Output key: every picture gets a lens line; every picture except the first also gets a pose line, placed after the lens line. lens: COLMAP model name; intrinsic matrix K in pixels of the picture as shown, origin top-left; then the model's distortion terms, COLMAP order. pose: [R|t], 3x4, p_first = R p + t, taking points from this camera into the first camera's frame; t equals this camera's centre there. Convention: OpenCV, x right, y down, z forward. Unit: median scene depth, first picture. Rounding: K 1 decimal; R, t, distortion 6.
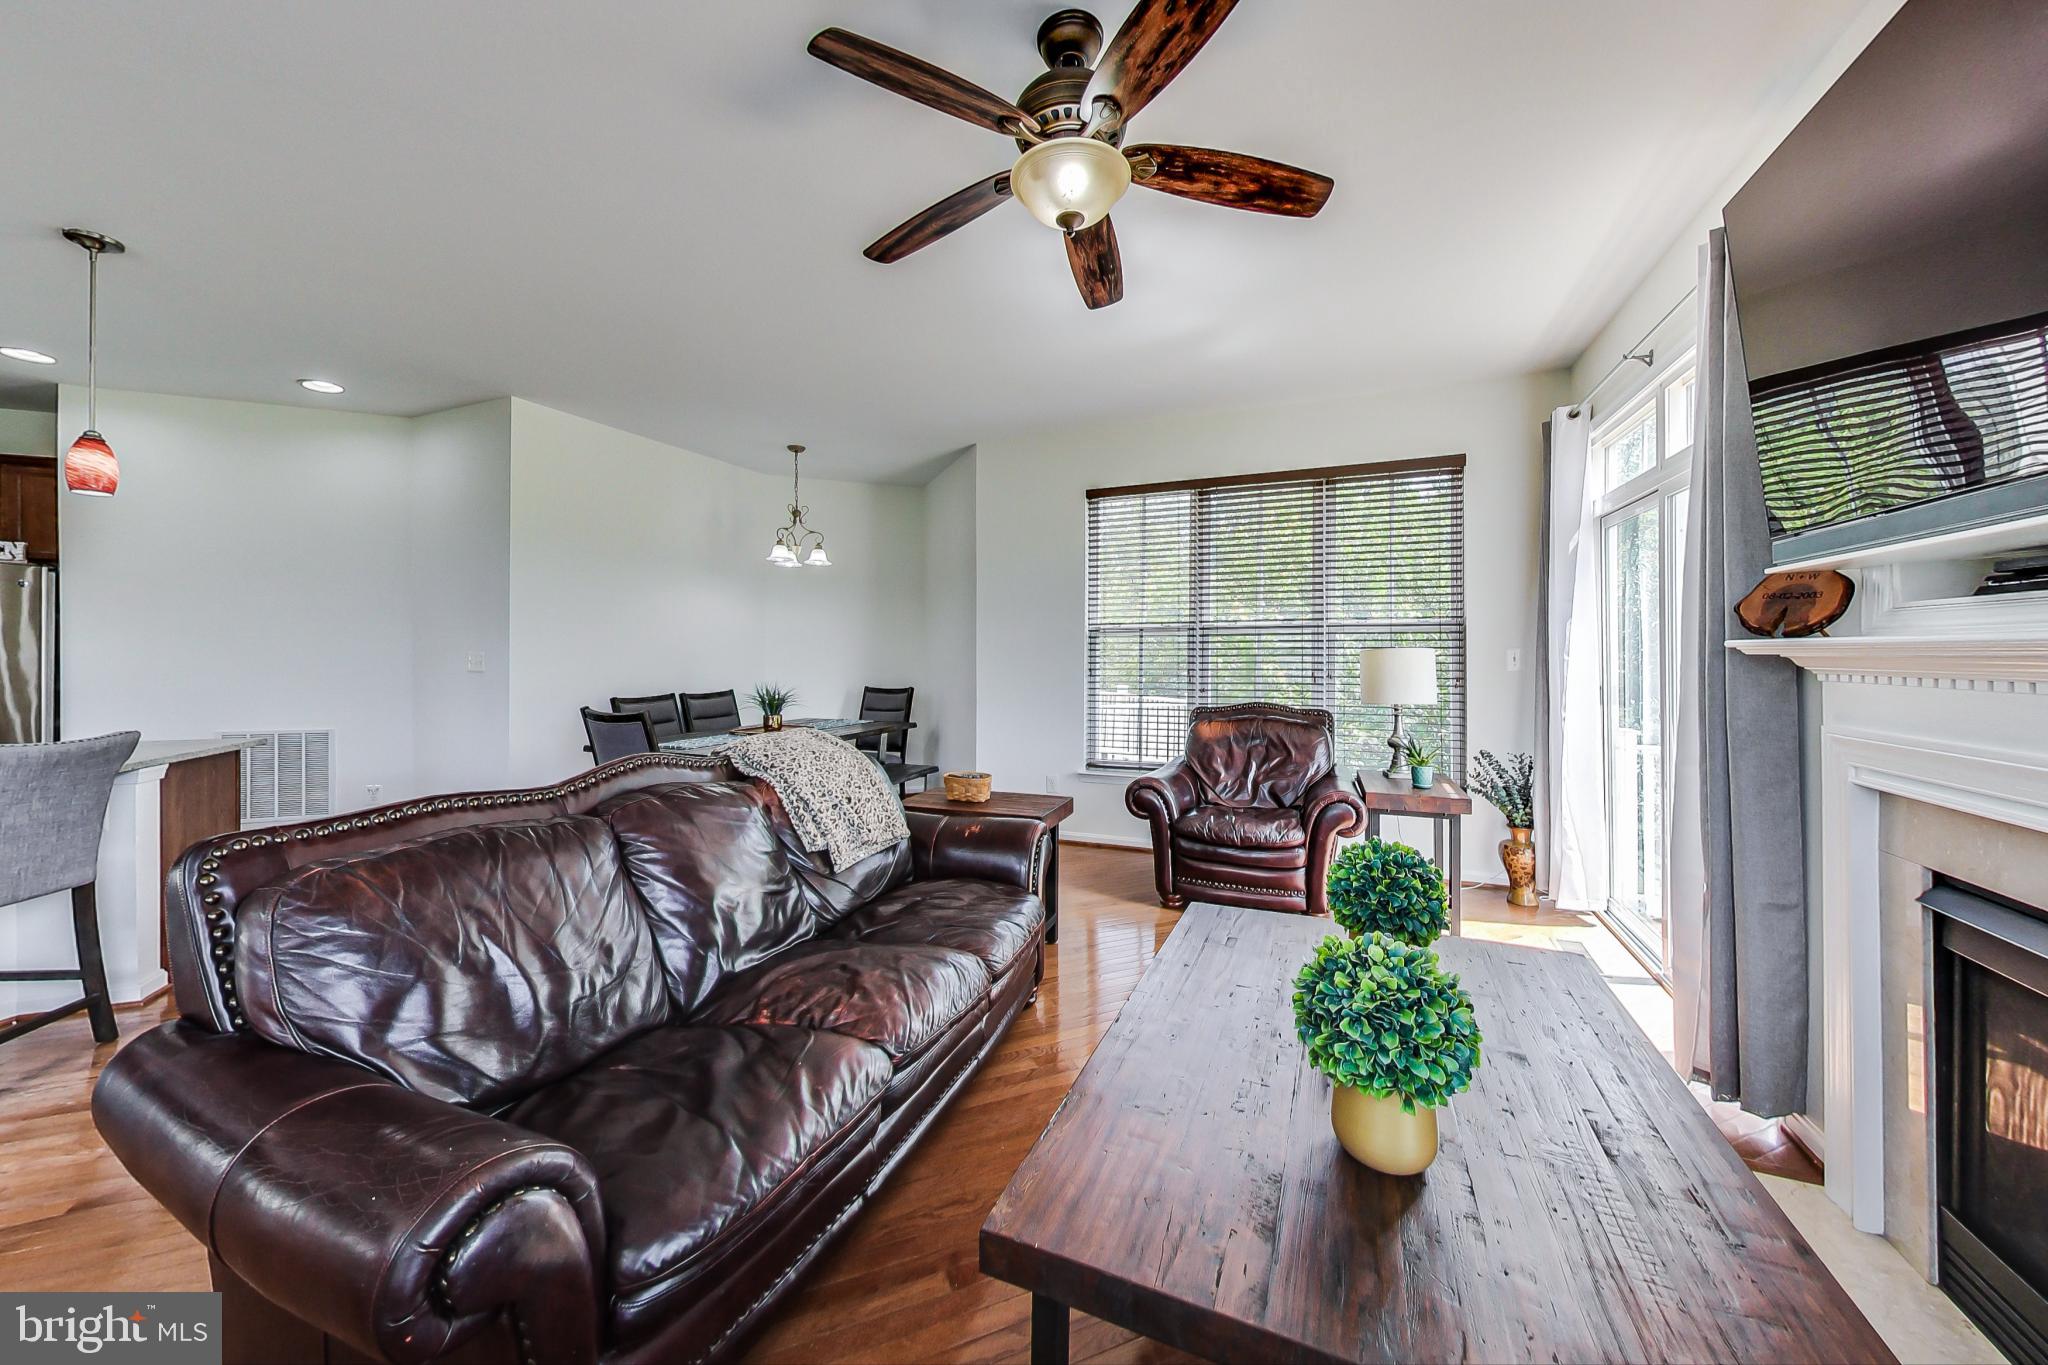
lens RADIAL K [[735.5, 0, 1027.0], [0, 735.5, 690.8], [0, 0, 1]] dist [-0.000520, -0.000215]
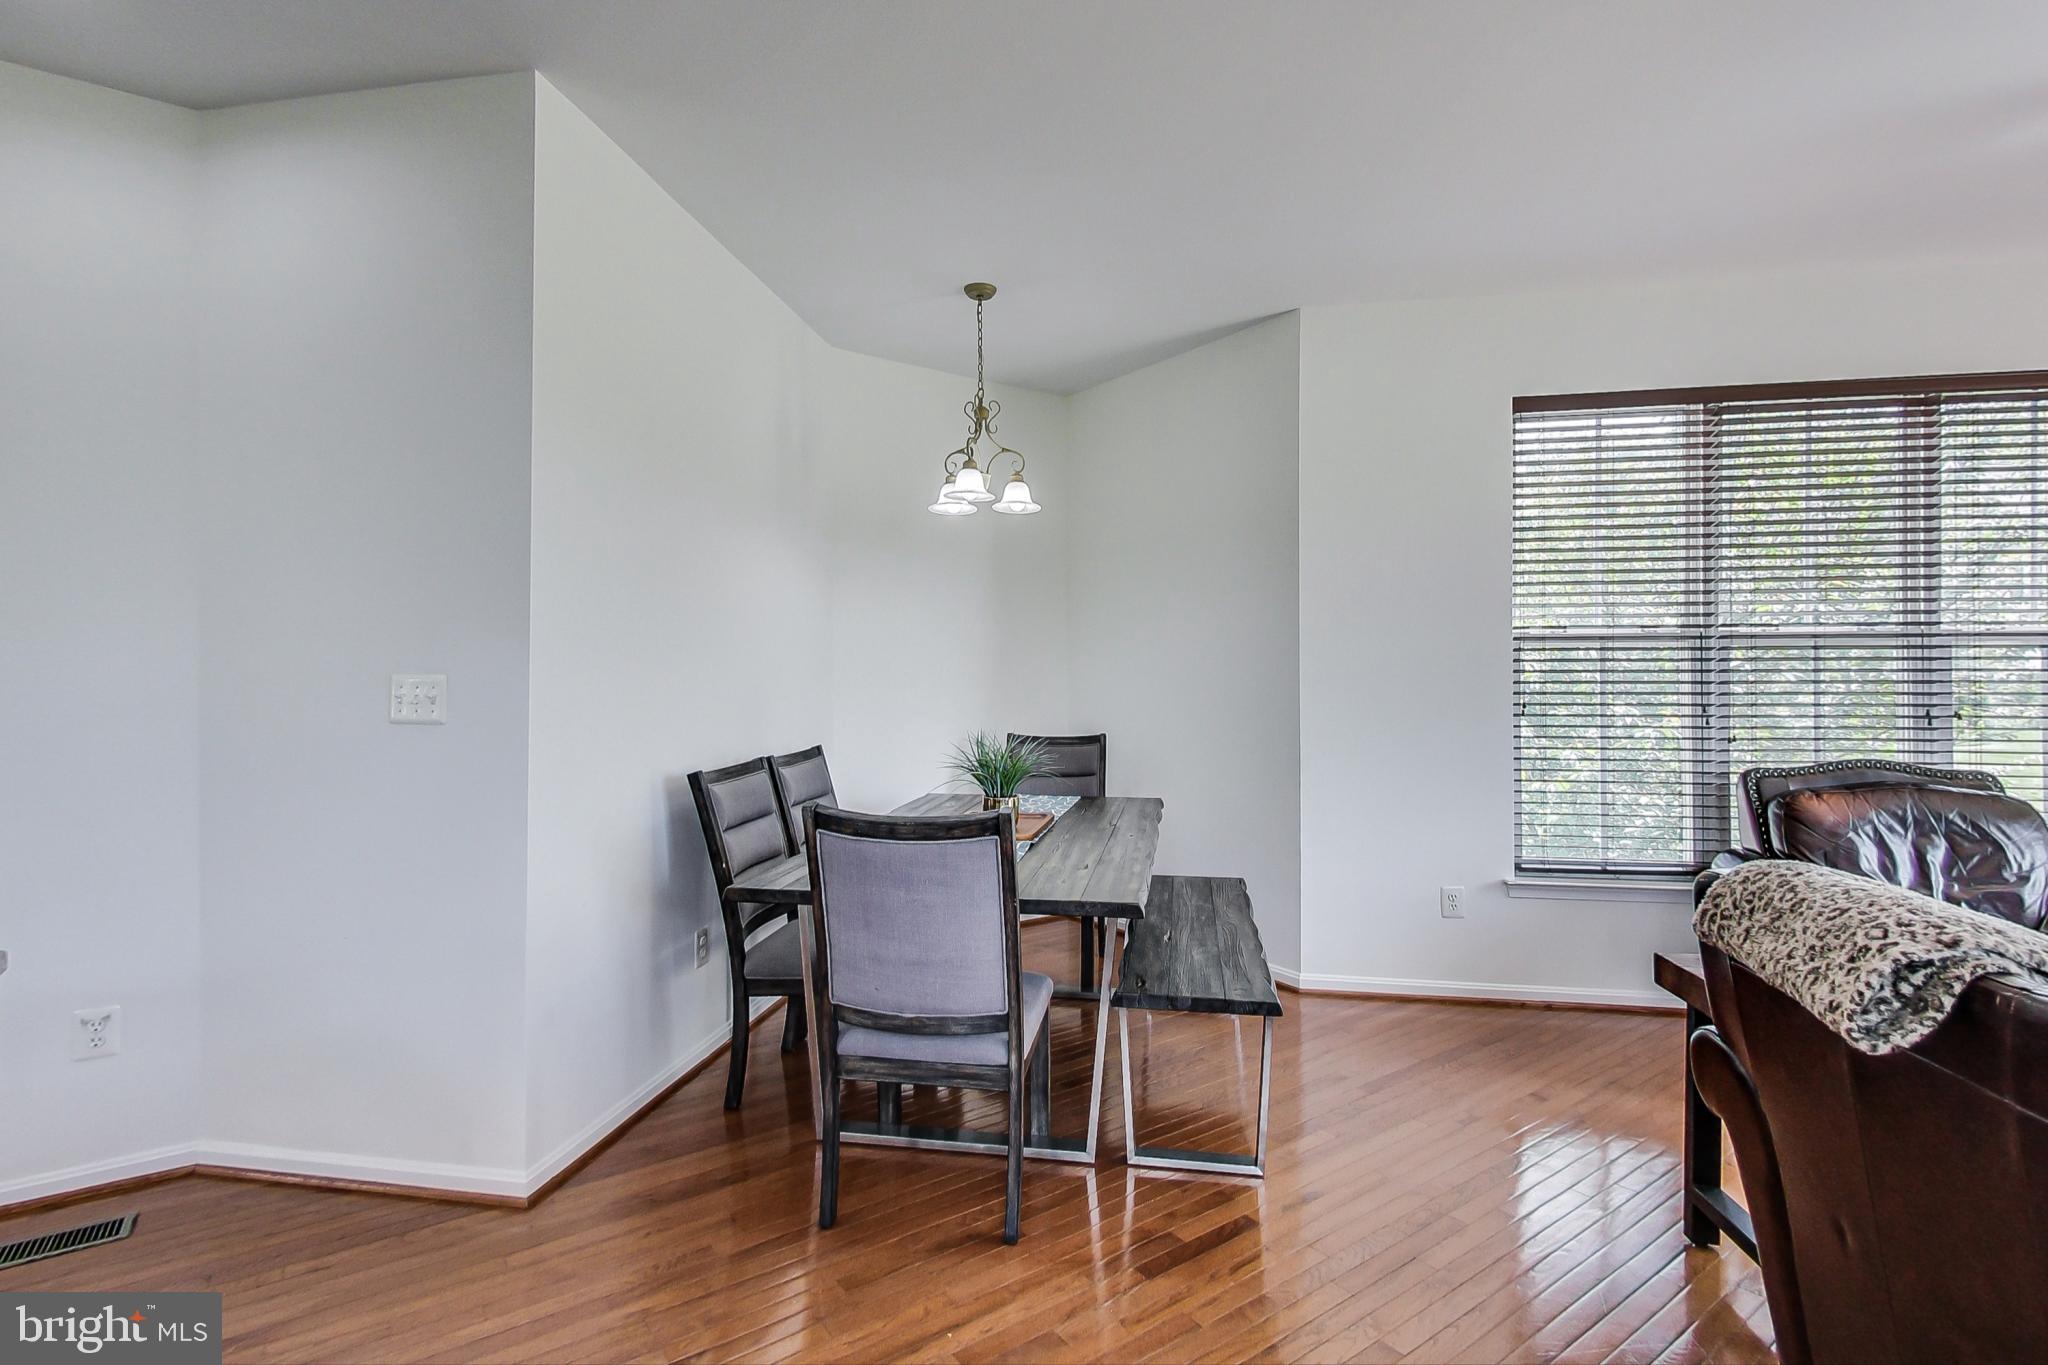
lens RADIAL K [[921.9, 0, 1024.0], [0, 921.9, 682.5], [0, 0, 1]] dist [-0.000486, 0.000019]
pose [[0.975130, -0.008904, 0.221454, -0.473191], [0.013017, 0.999769, -0.017118, -0.039402], [-0.221250, 0.019575, 0.975021, 0.383334]]
